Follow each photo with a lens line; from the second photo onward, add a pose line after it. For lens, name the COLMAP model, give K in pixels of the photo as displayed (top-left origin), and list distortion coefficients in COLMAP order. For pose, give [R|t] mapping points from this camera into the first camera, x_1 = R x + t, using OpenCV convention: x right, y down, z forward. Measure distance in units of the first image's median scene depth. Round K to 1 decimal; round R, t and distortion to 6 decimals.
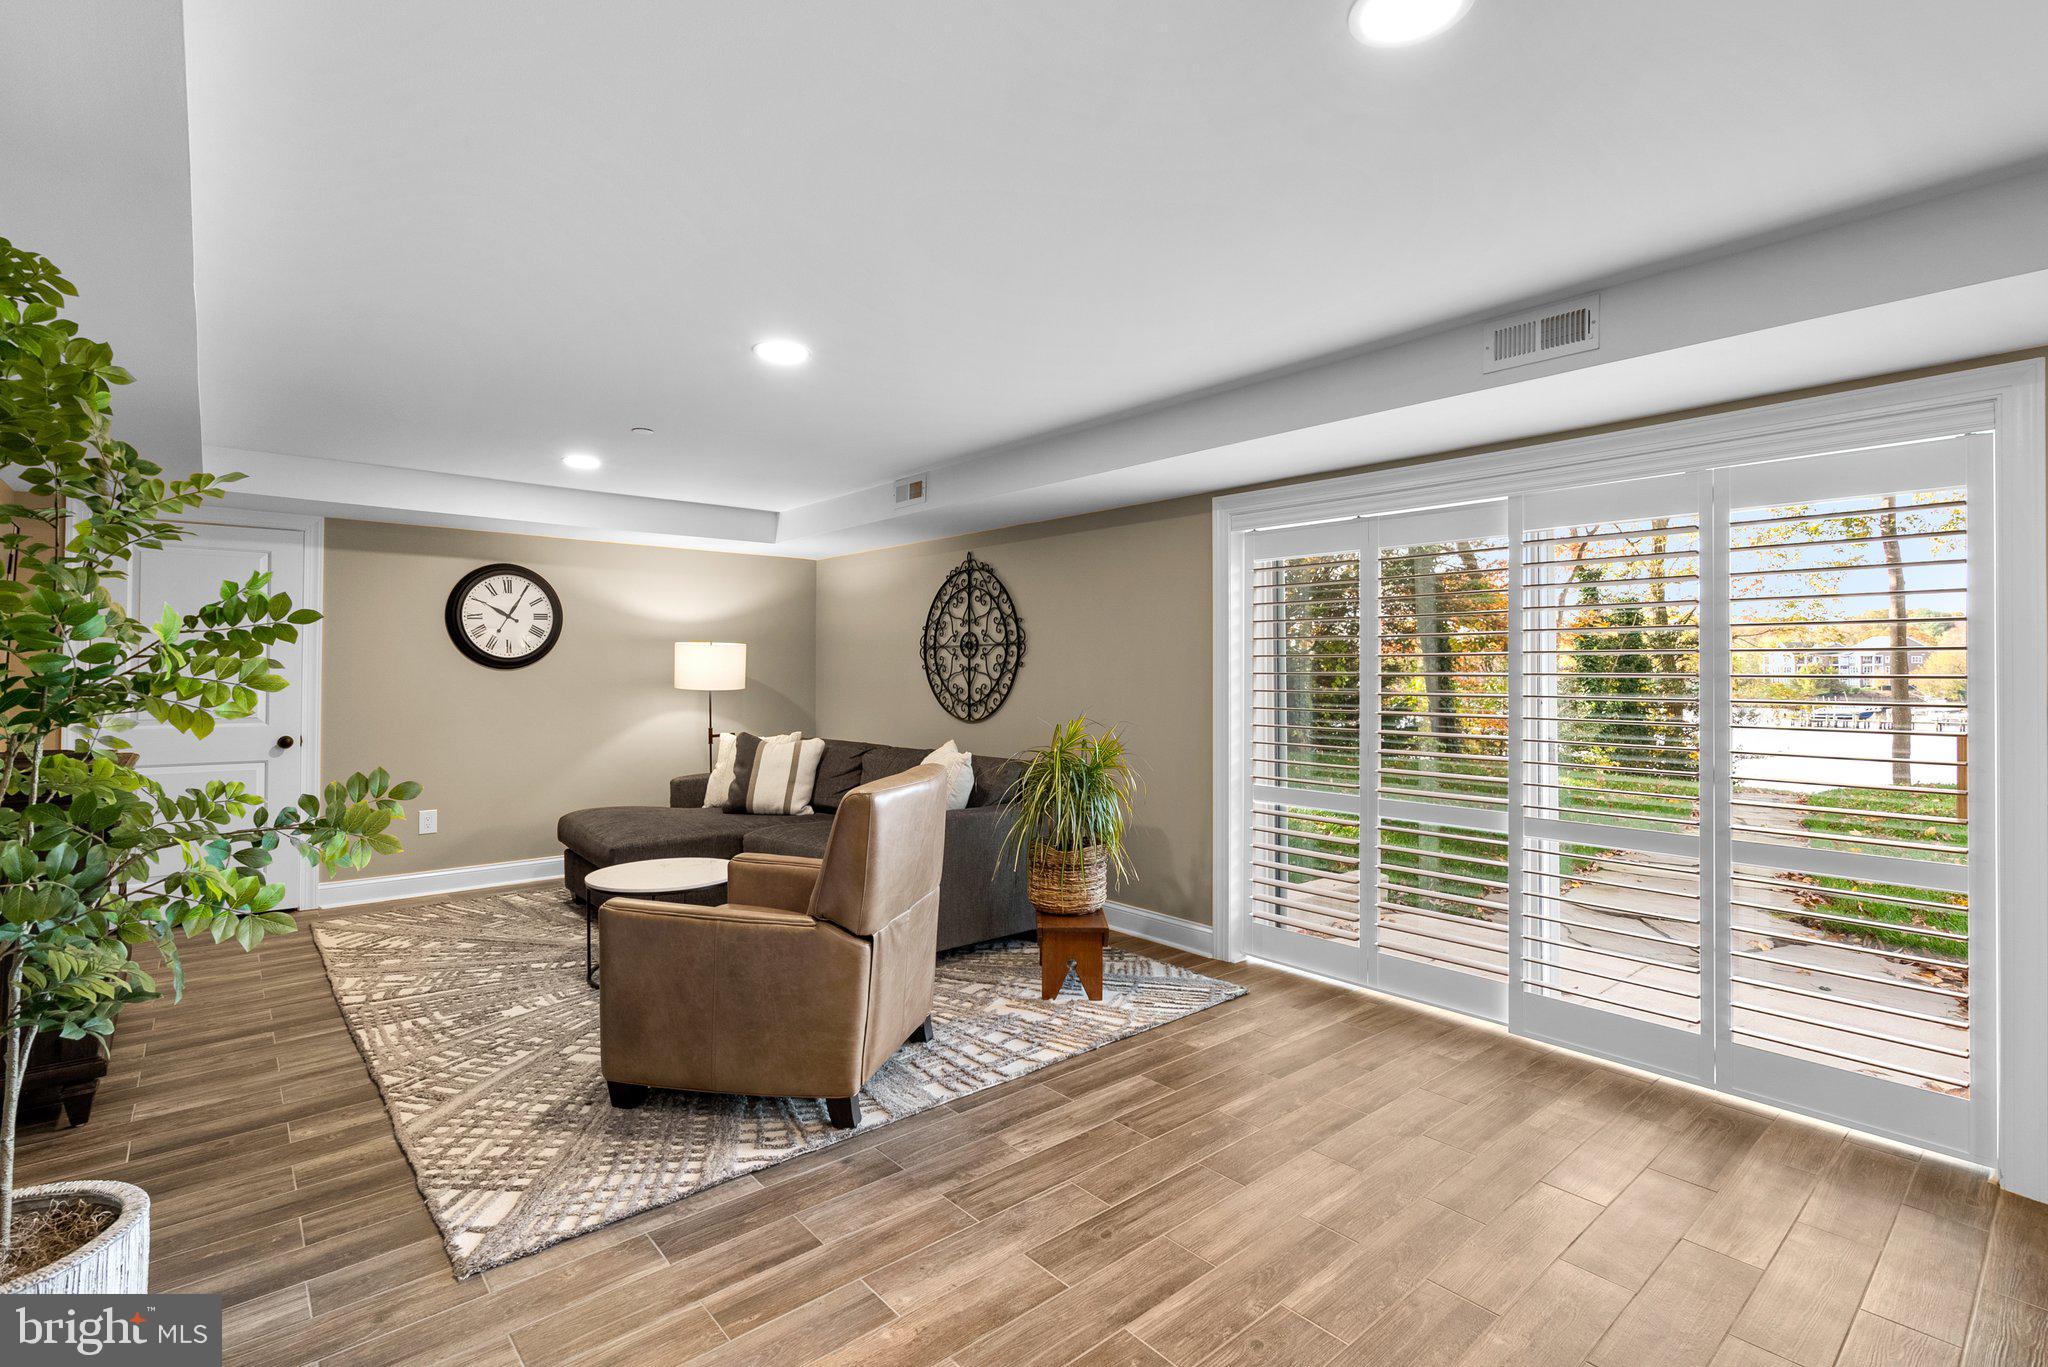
lens RADIAL K [[941.7, 0, 1019.0], [0, 941.7, 661.3], [0, 0, 1]] dist [0.000532, 0.000167]
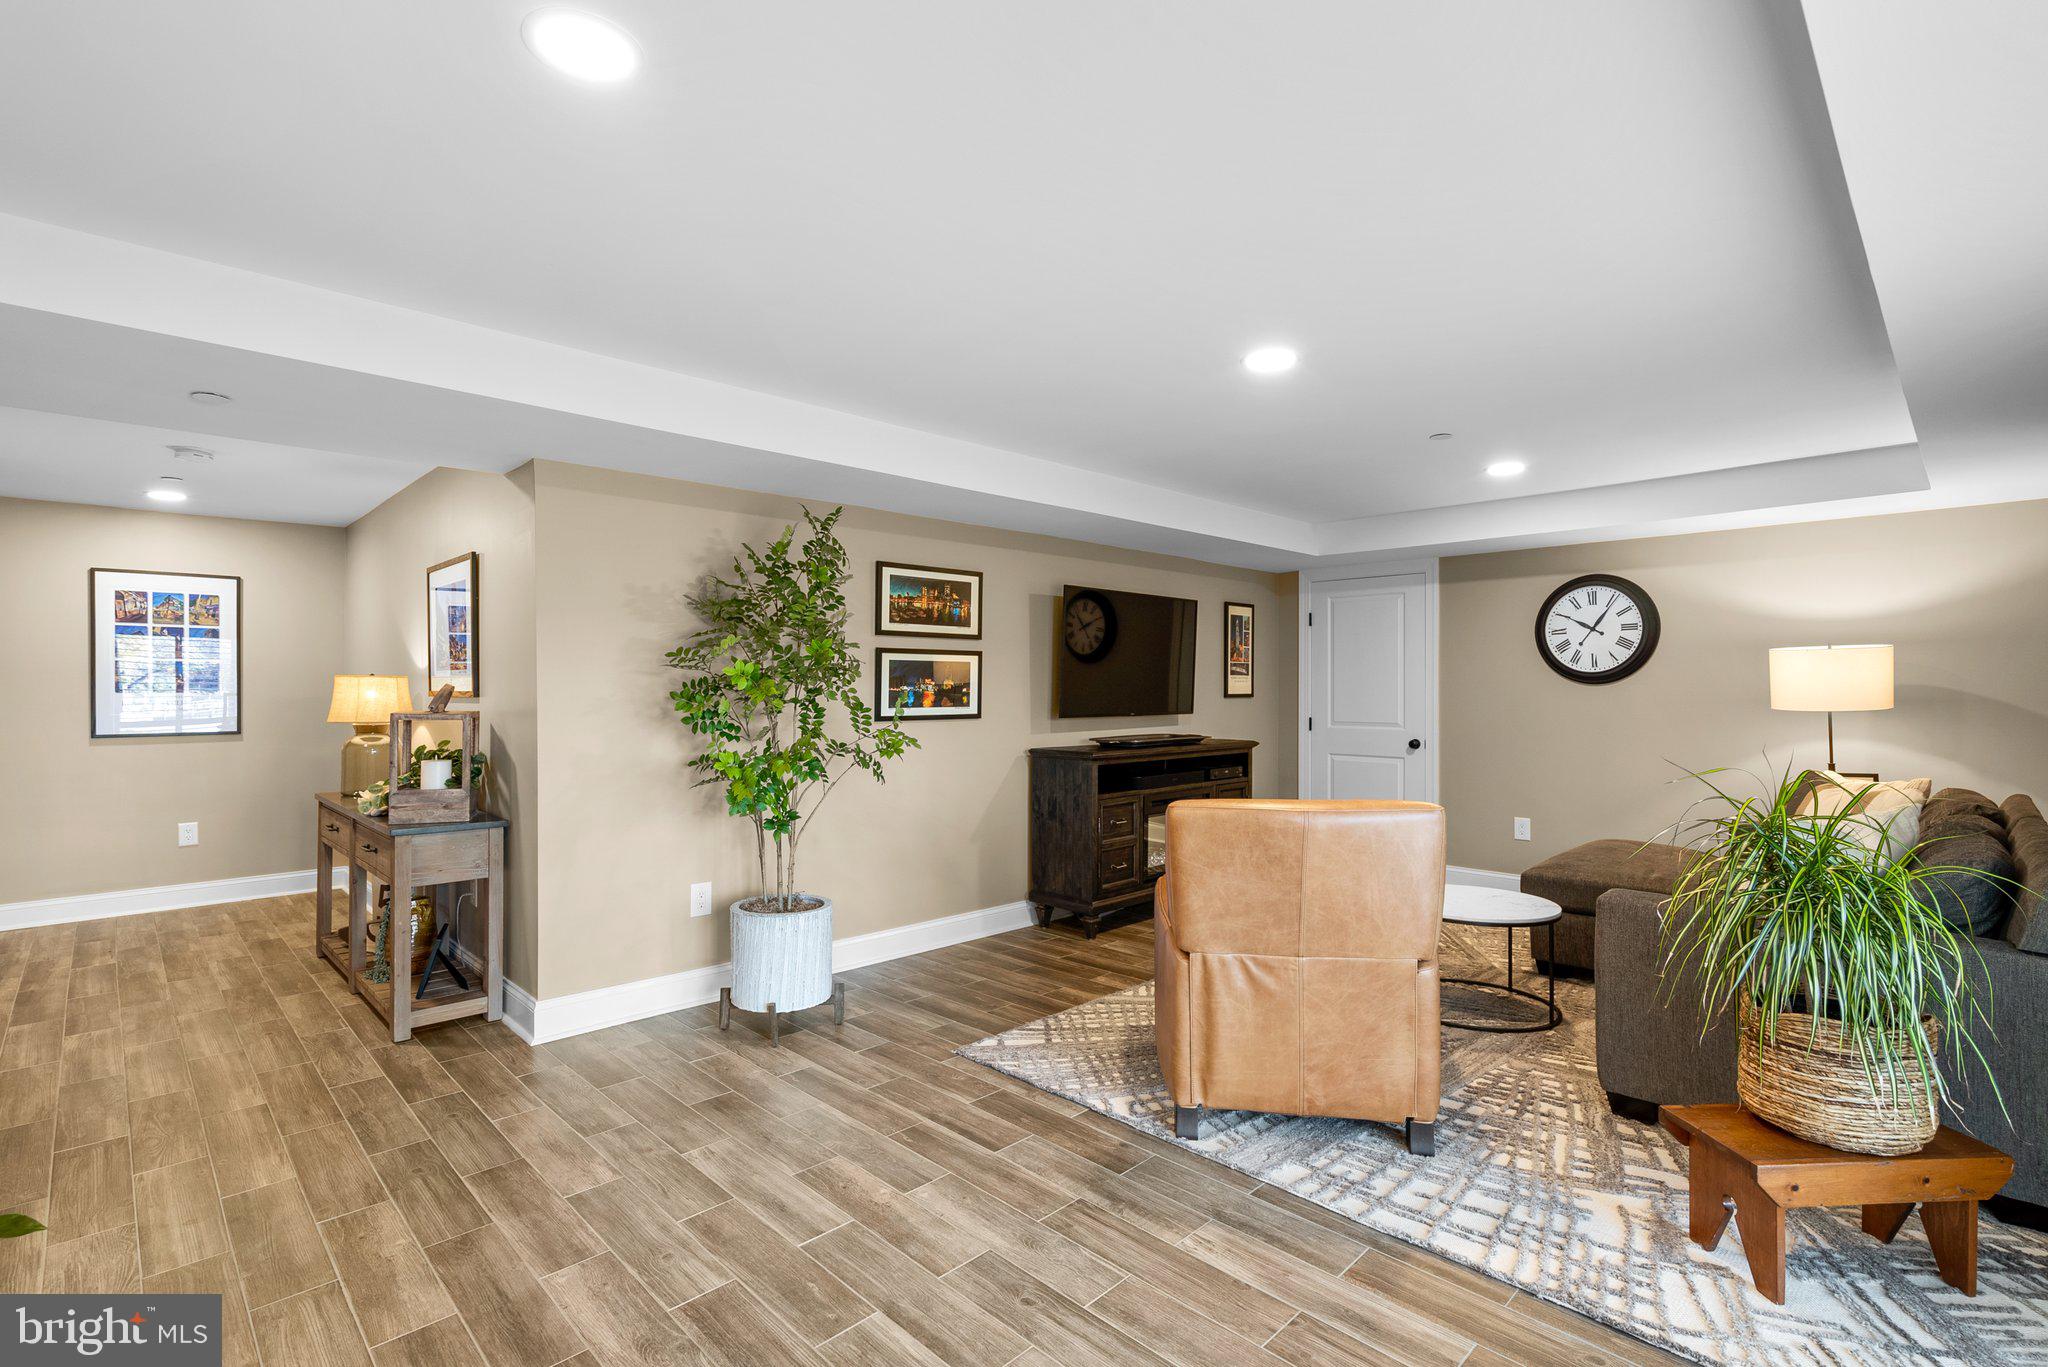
lens RADIAL K [[945.3, 0, 1022.8], [0, 945.3, 687.8], [0, 0, 1]] dist [-0.000404, 0.000176]
pose [[0.071721, -0.005153, -0.997411, 0.396604], [0.013966, 0.999894, -0.004162, 0.008389], [0.997327, -0.013631, 0.071786, 0.370807]]
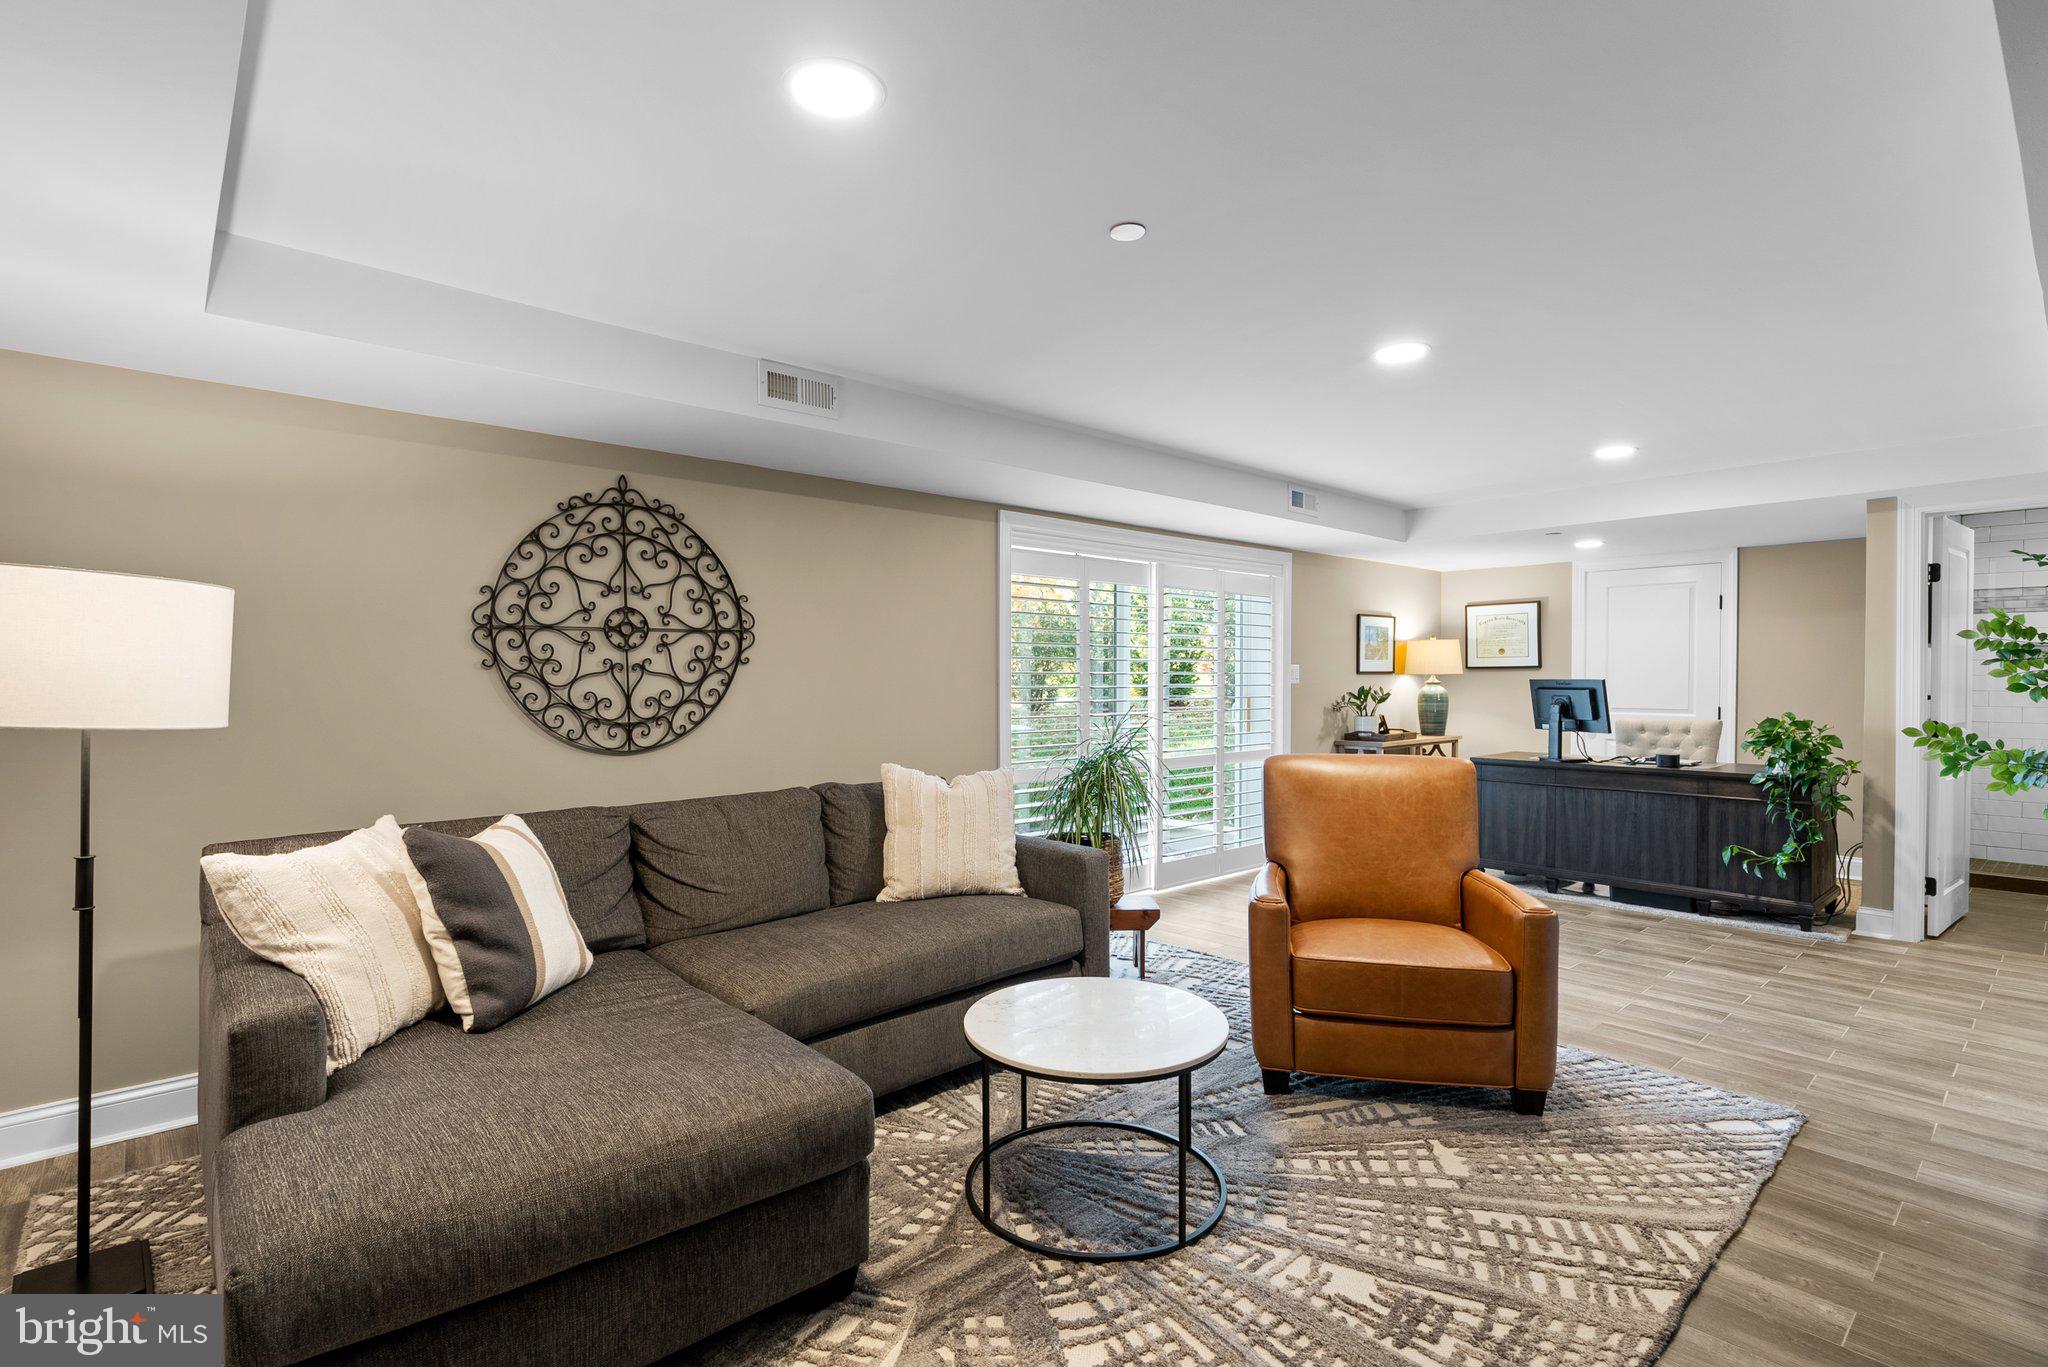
lens RADIAL K [[976.1, 0, 1001.0], [0, 976.1, 680.8], [0, 0, 1]] dist [0.002164, 0.000254]
pose [[-0.013281, -0.009564, 0.999866, -0.725113], [-0.008186, 0.999922, 0.009456, 0.009343], [-0.999878, -0.008060, -0.013358, 0.799945]]
